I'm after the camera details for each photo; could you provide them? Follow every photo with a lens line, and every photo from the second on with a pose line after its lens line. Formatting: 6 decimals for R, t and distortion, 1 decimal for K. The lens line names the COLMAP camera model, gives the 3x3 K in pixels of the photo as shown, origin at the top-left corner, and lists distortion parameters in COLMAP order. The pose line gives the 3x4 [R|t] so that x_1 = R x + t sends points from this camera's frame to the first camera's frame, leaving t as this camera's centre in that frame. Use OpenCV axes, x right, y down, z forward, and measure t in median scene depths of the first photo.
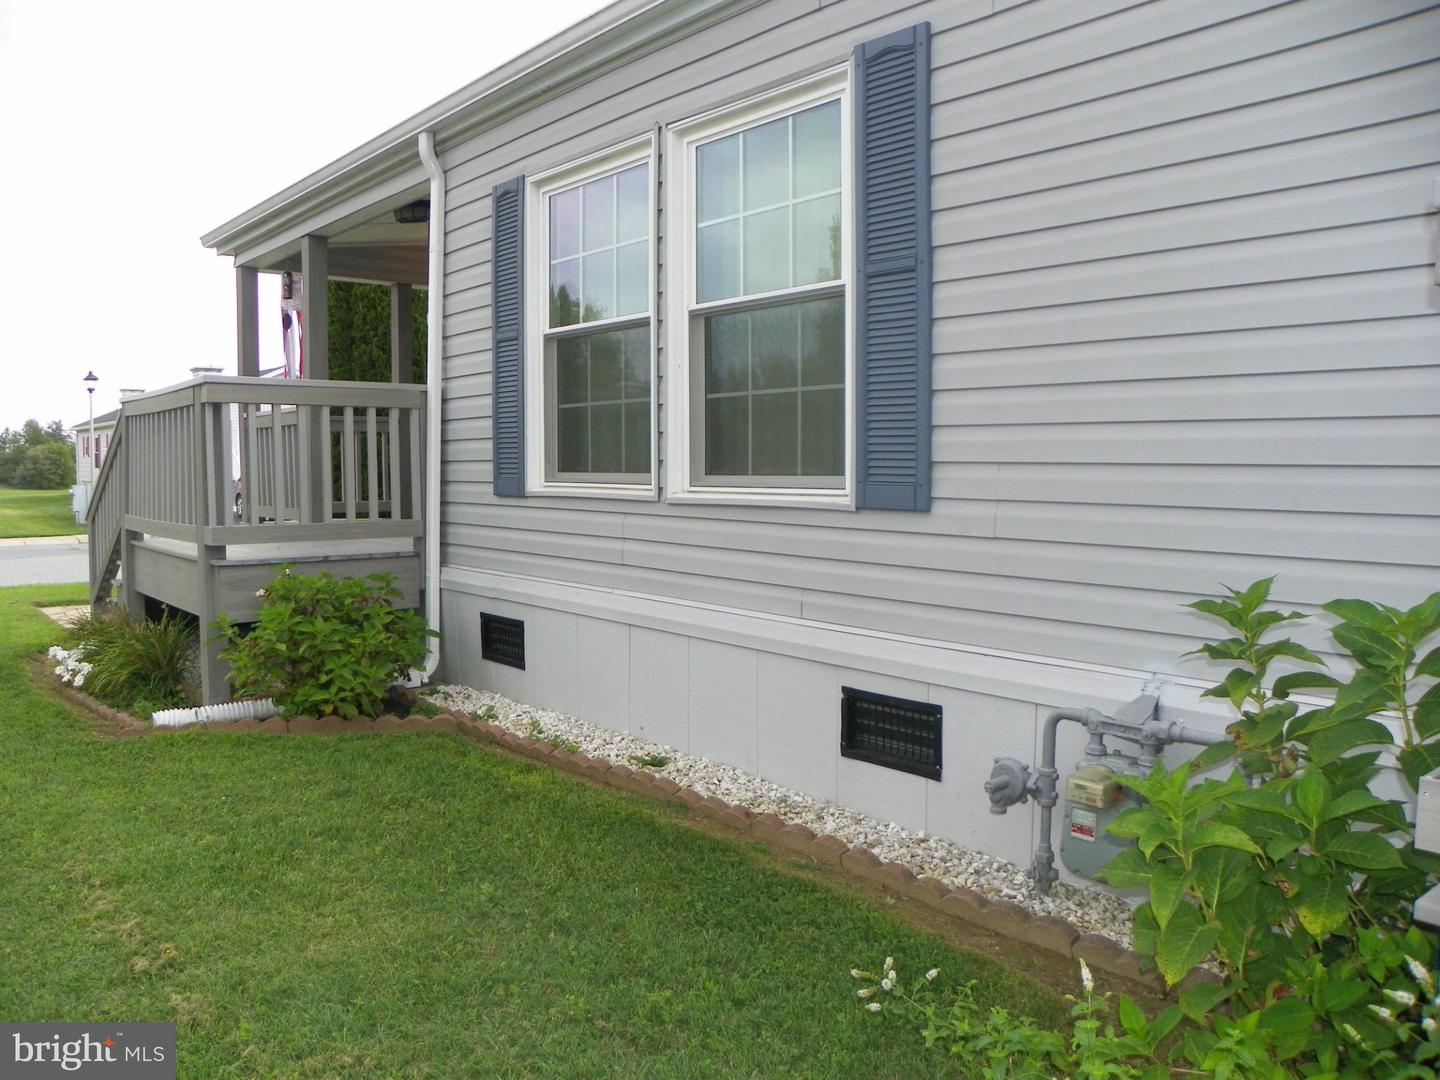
lens RADIAL K [[1108.1, 0, 687.1], [0, 1108.1, 538.7], [0, 0, 1]] dist [-0.157899, 0.097535]
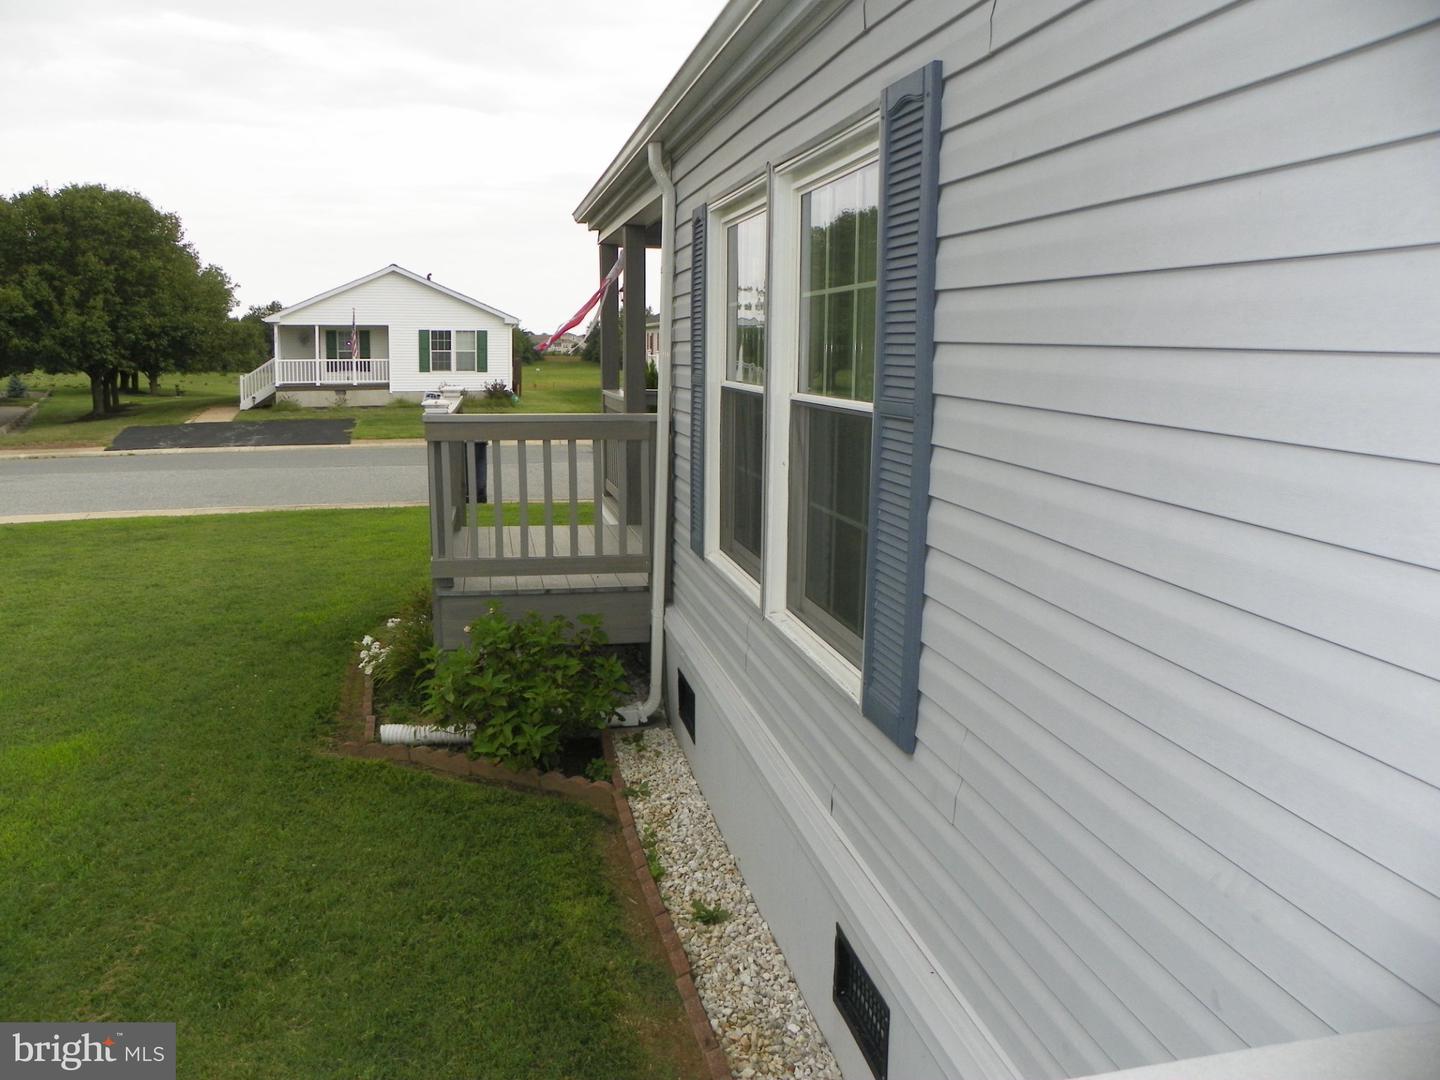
lens RADIAL K [[1108.1, 0, 687.1], [0, 1108.1, 538.7], [0, 0, 1]] dist [-0.157899, 0.097535]
pose [[0.872540, 0.089502, -0.480273, 0.335564], [-0.037515, 0.992447, 0.116793, -0.195562], [0.487099, -0.083889, 0.869308, 0.232817]]
